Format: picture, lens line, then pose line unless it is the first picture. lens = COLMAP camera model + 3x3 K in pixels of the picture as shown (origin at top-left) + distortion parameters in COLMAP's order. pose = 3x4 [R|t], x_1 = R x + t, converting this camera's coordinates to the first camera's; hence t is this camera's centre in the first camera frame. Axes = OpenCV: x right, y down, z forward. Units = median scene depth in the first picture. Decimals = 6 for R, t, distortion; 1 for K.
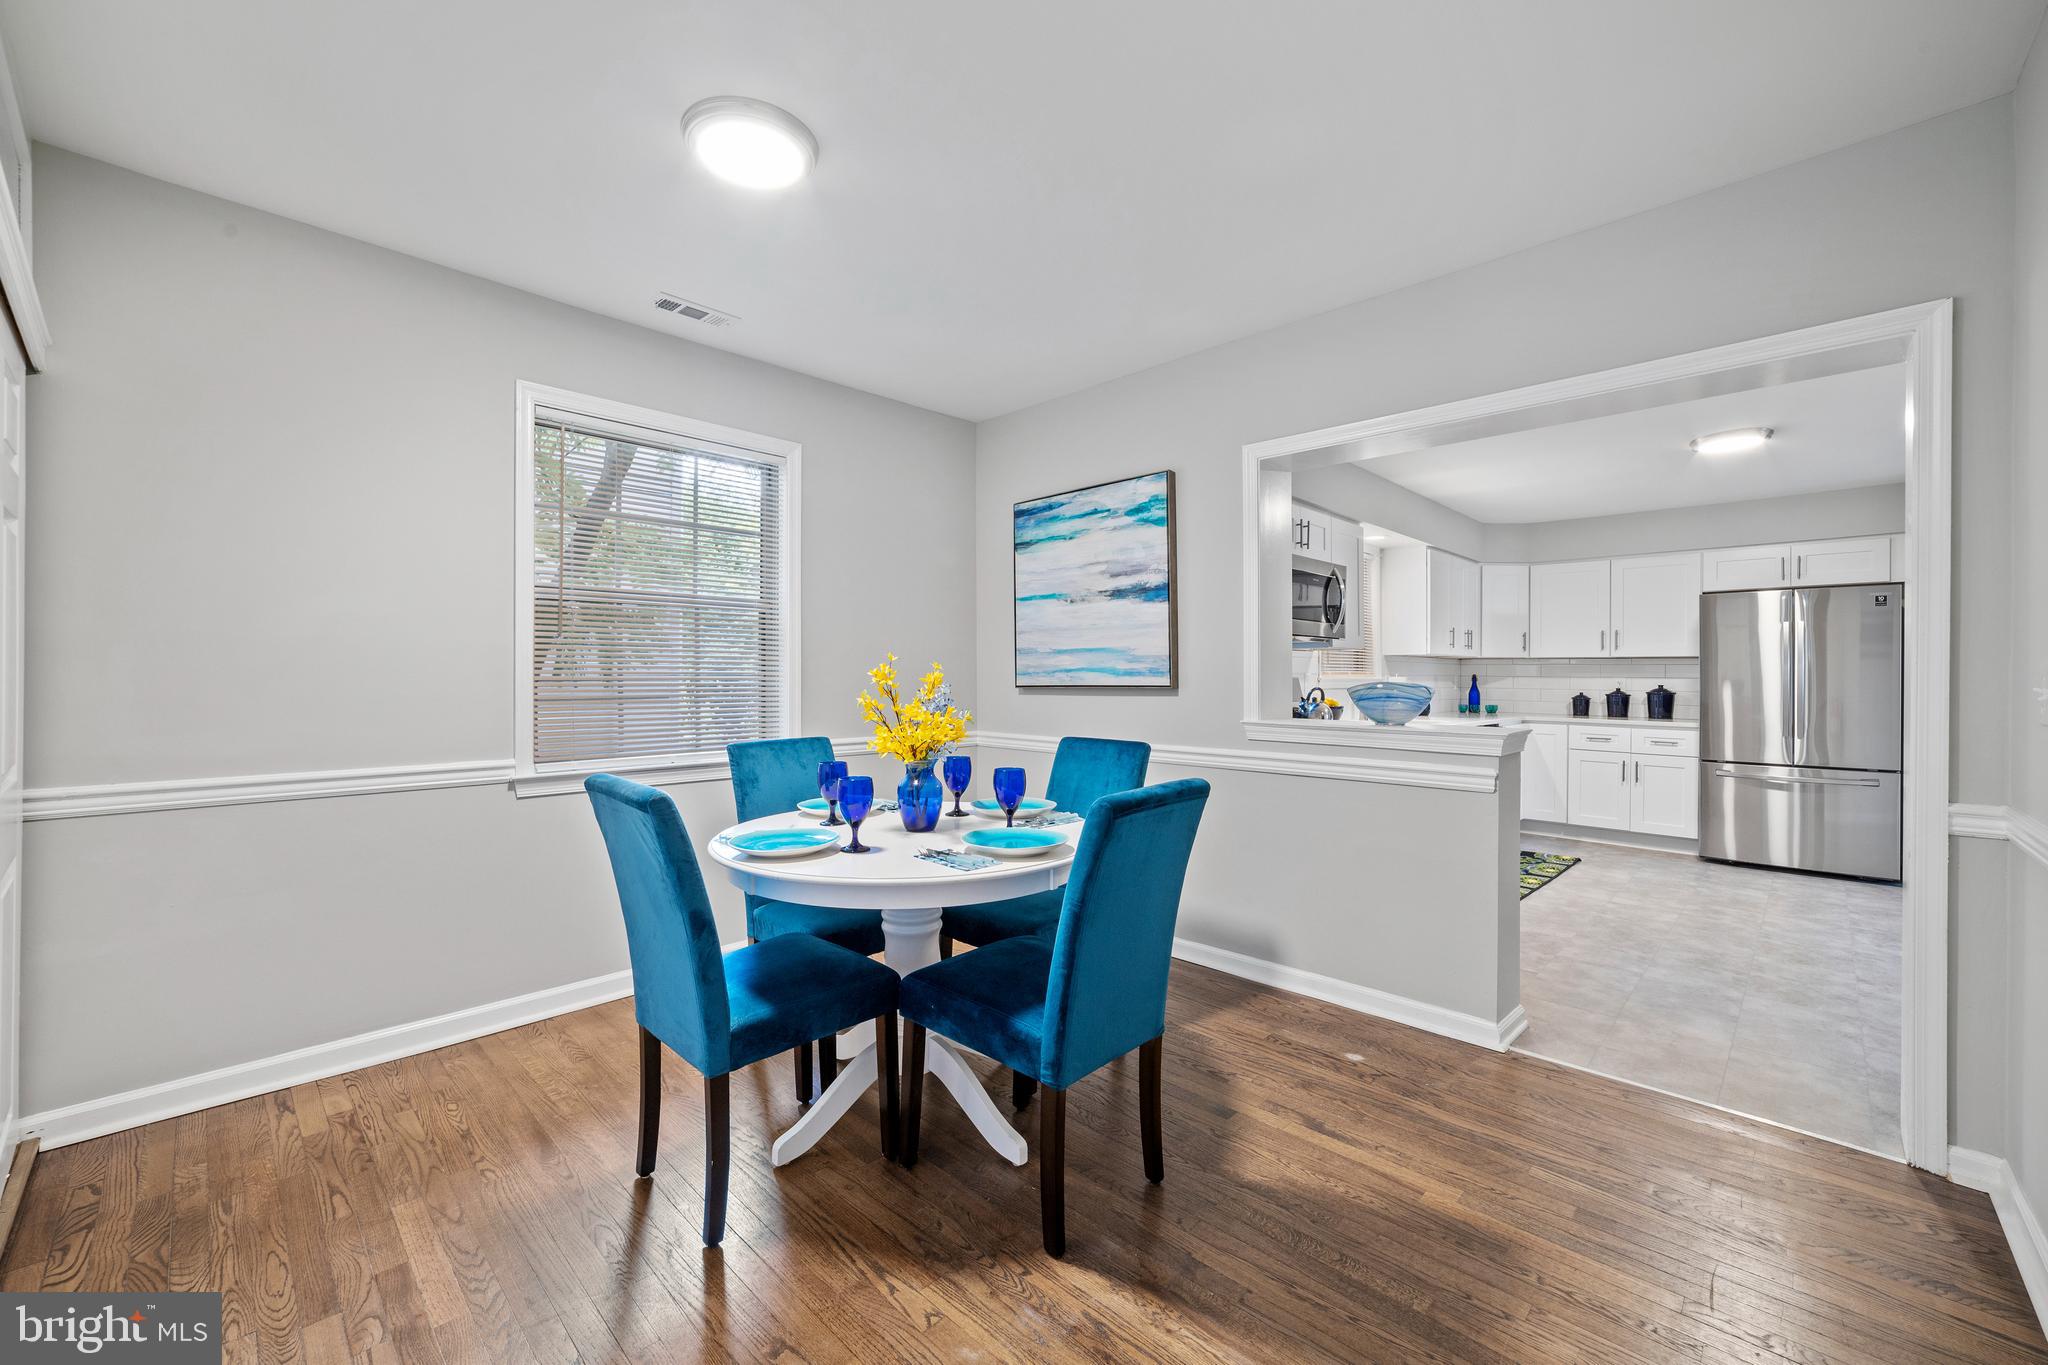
lens RADIAL K [[817.6, 0, 1010.6], [0, 817.6, 671.8], [0, 0, 1]] dist [-0.009561, 0.001541]
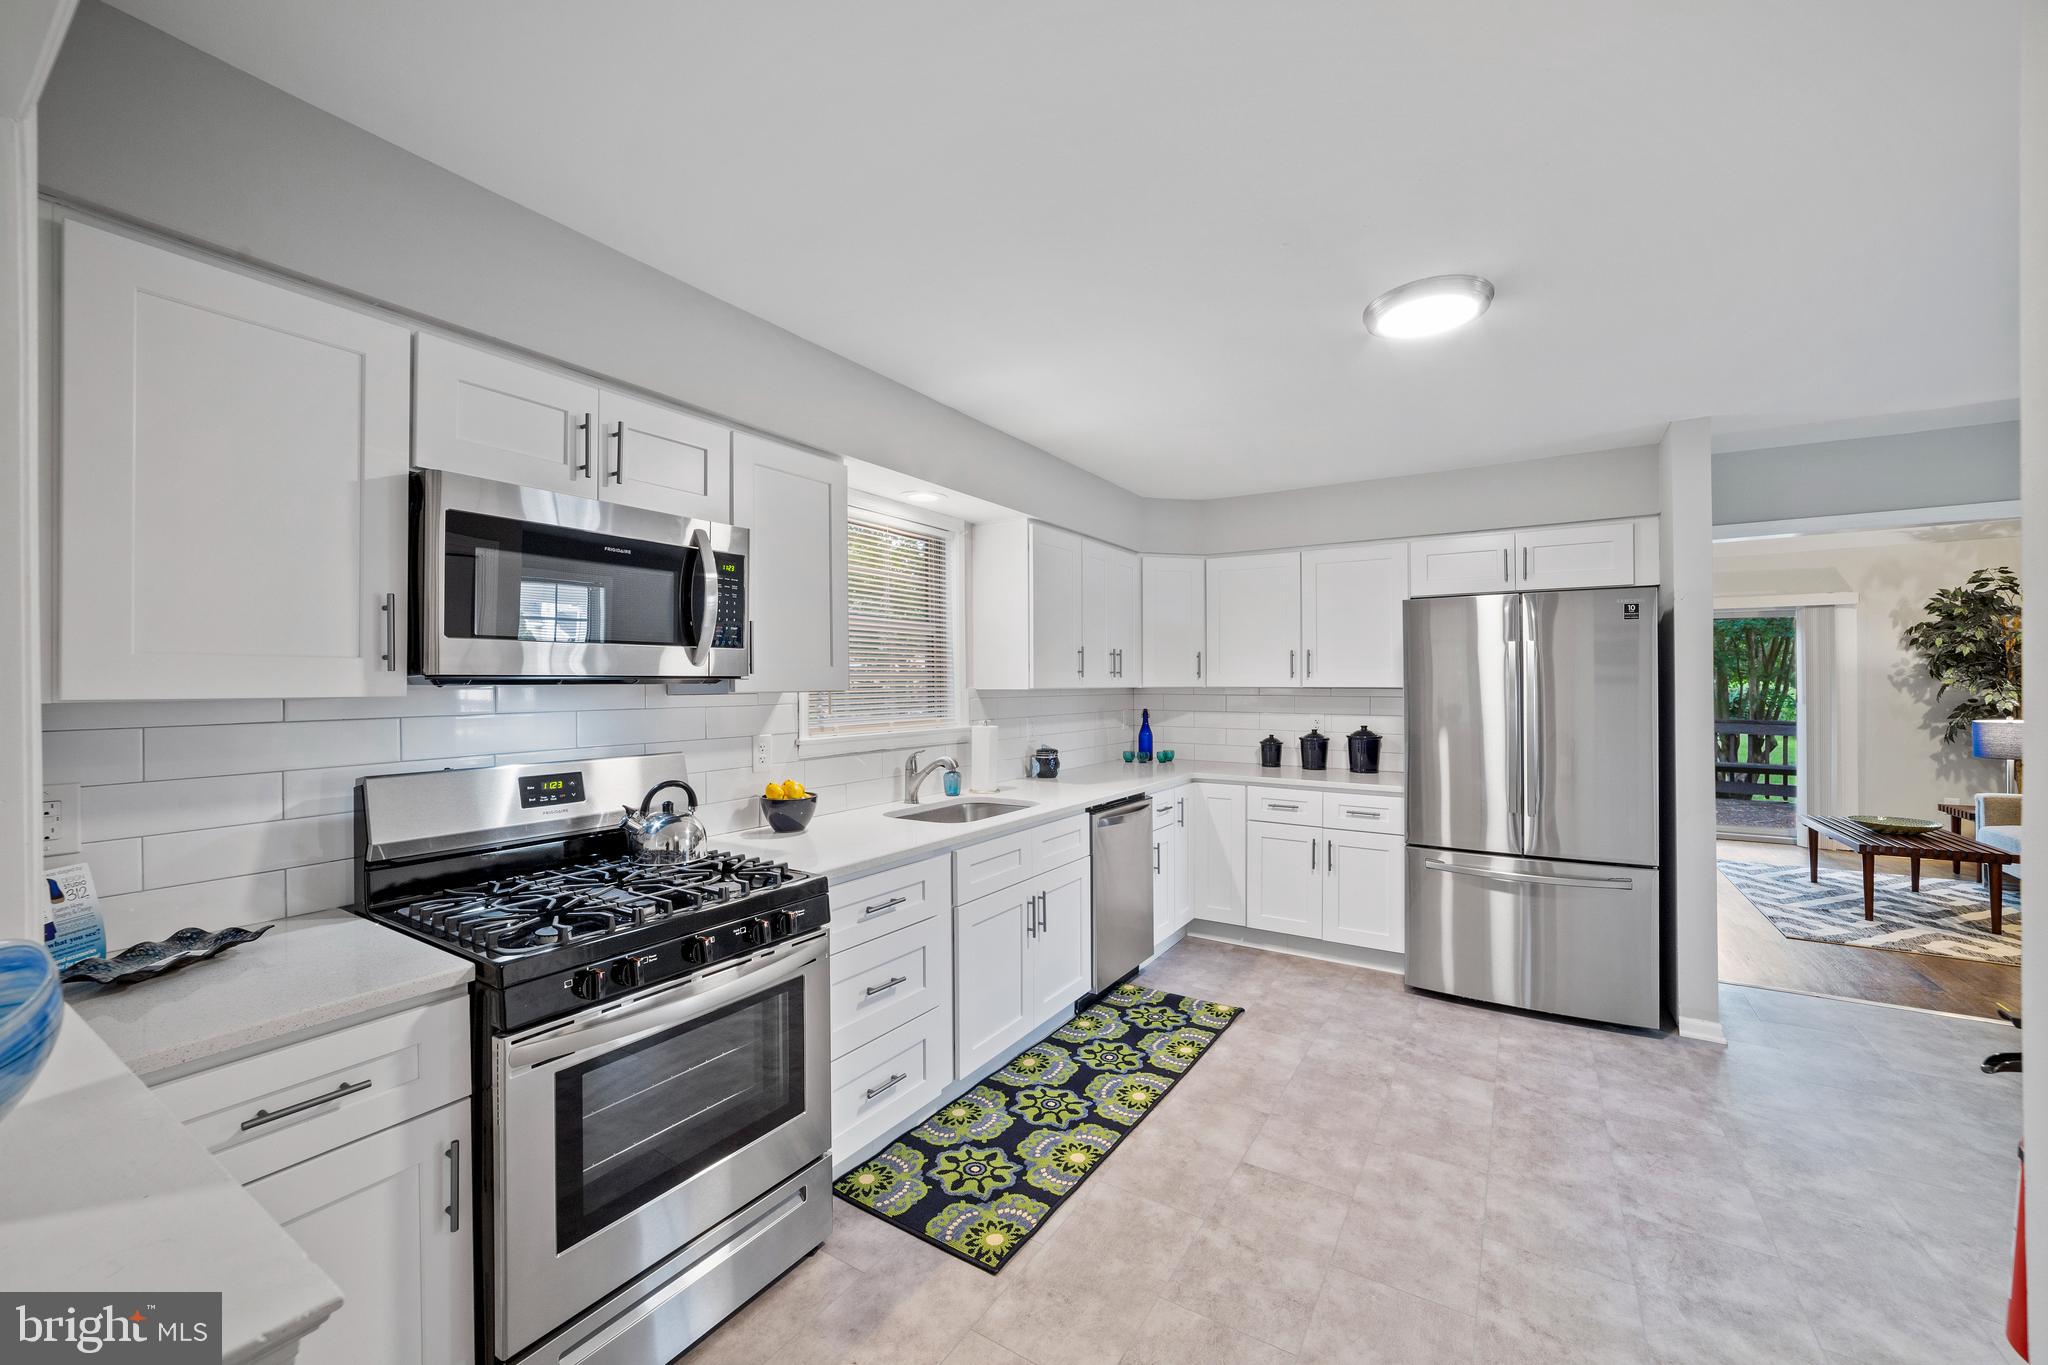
lens RADIAL K [[805.3, 0, 1025.5], [0, 805.3, 678.5], [0, 0, 1]] dist [-0.003458, 0.003193]
pose [[0.974701, -0.008415, 0.223352, 0.376353], [0.008268, 0.999965, 0.001592, -0.032142], [-0.223358, 0.000295, 0.974737, 0.400494]]
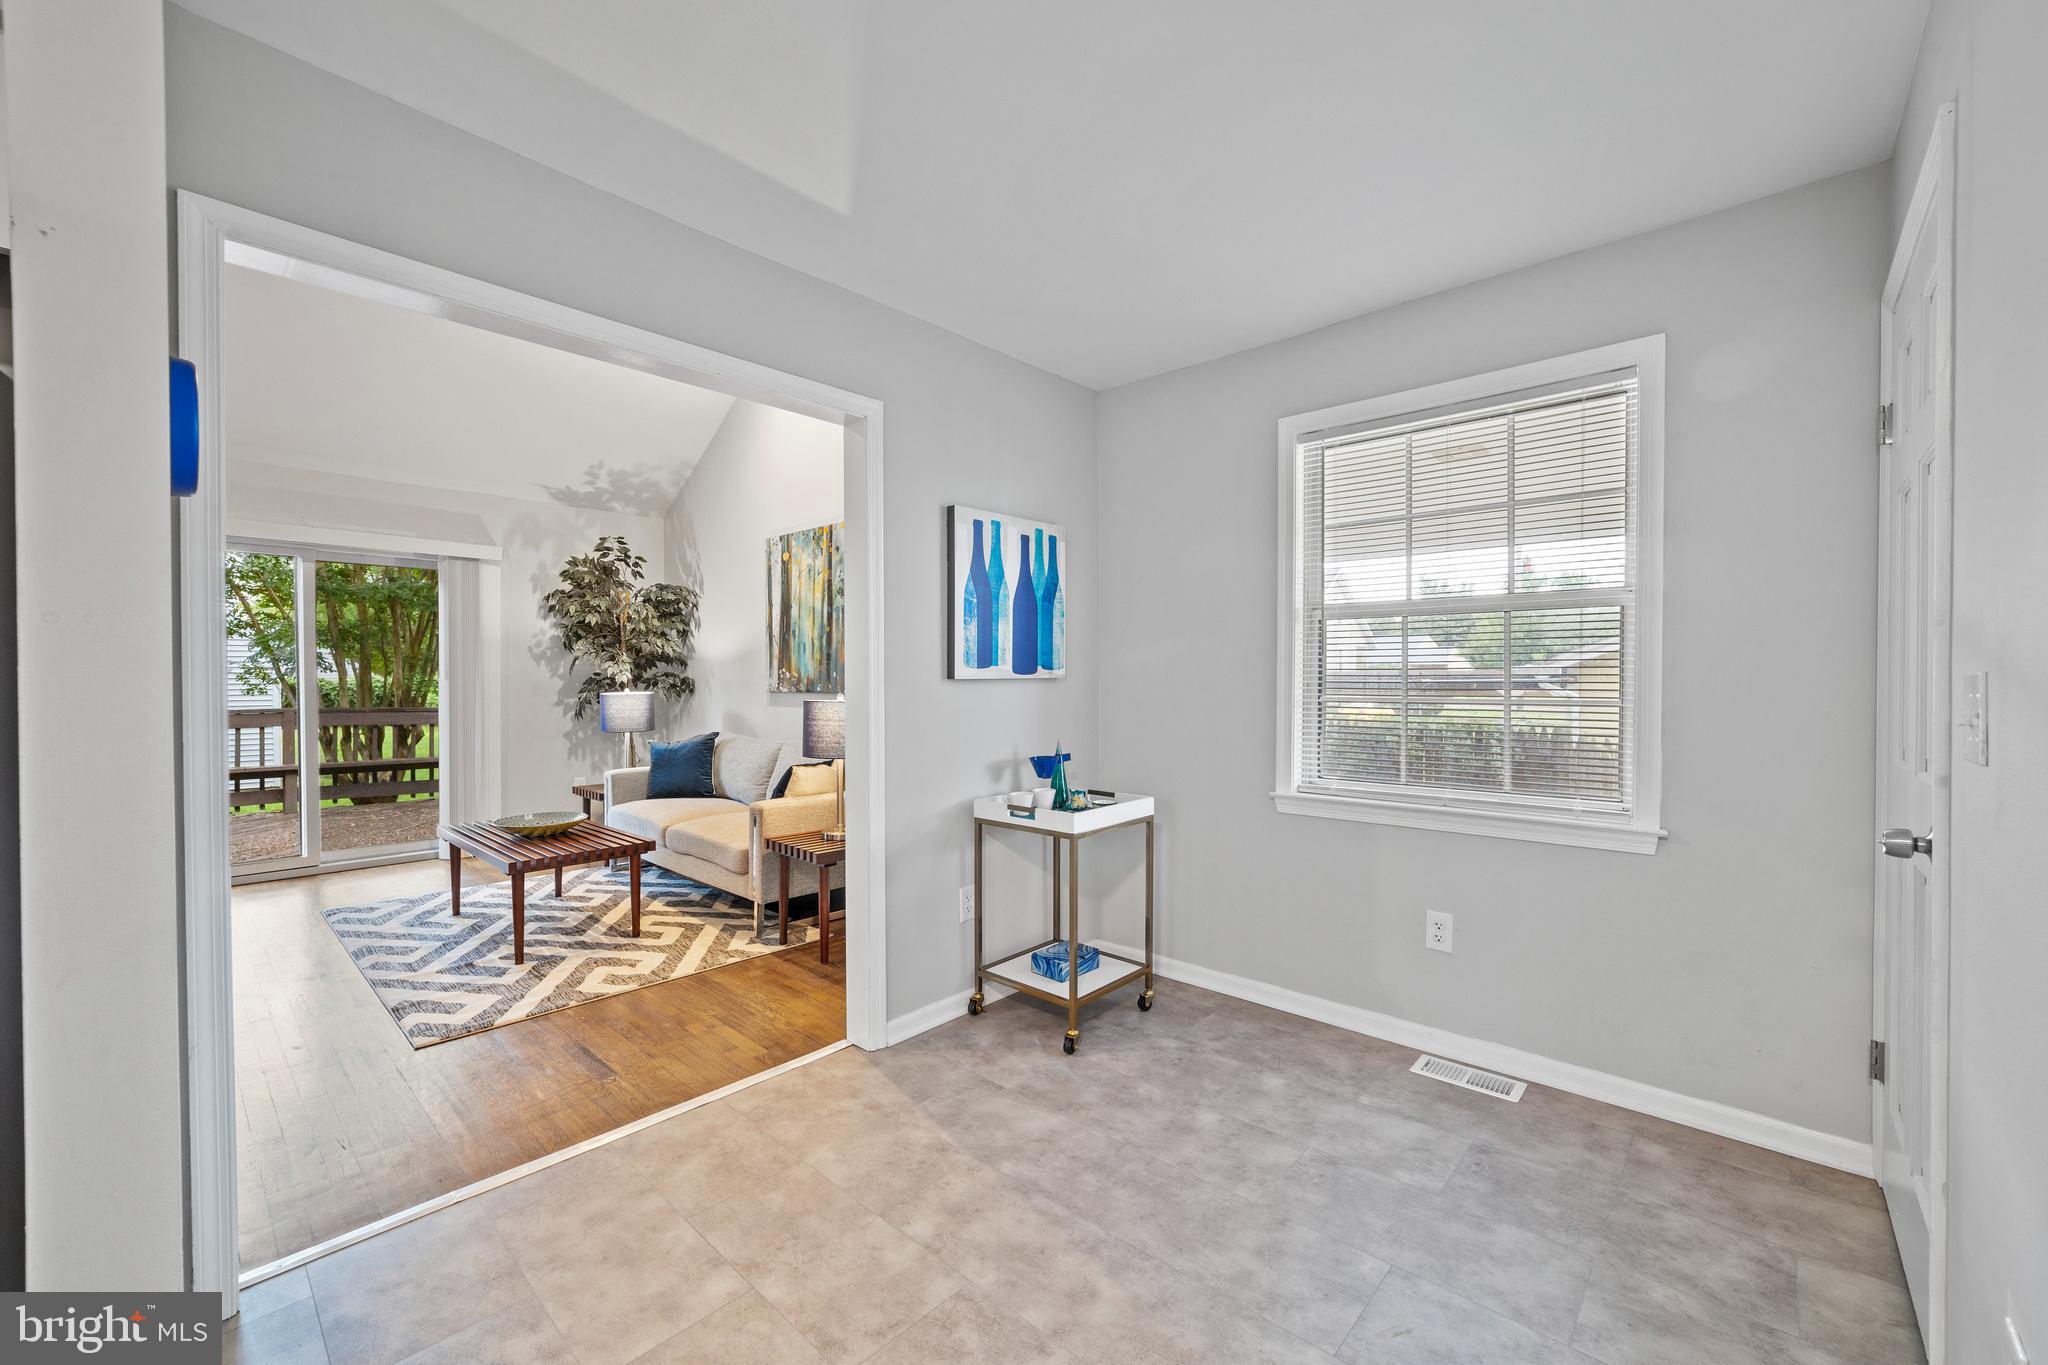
lens RADIAL K [[817.6, 0, 1005.5], [0, 817.6, 684.0], [0, 0, 1]] dist [-0.009561, 0.001541]
pose [[-0.019551, -0.013247, 0.999721, 0.791010], [-0.004611, 0.999903, 0.013159, 0.005662], [-0.999798, -0.004353, -0.019610, 0.663123]]
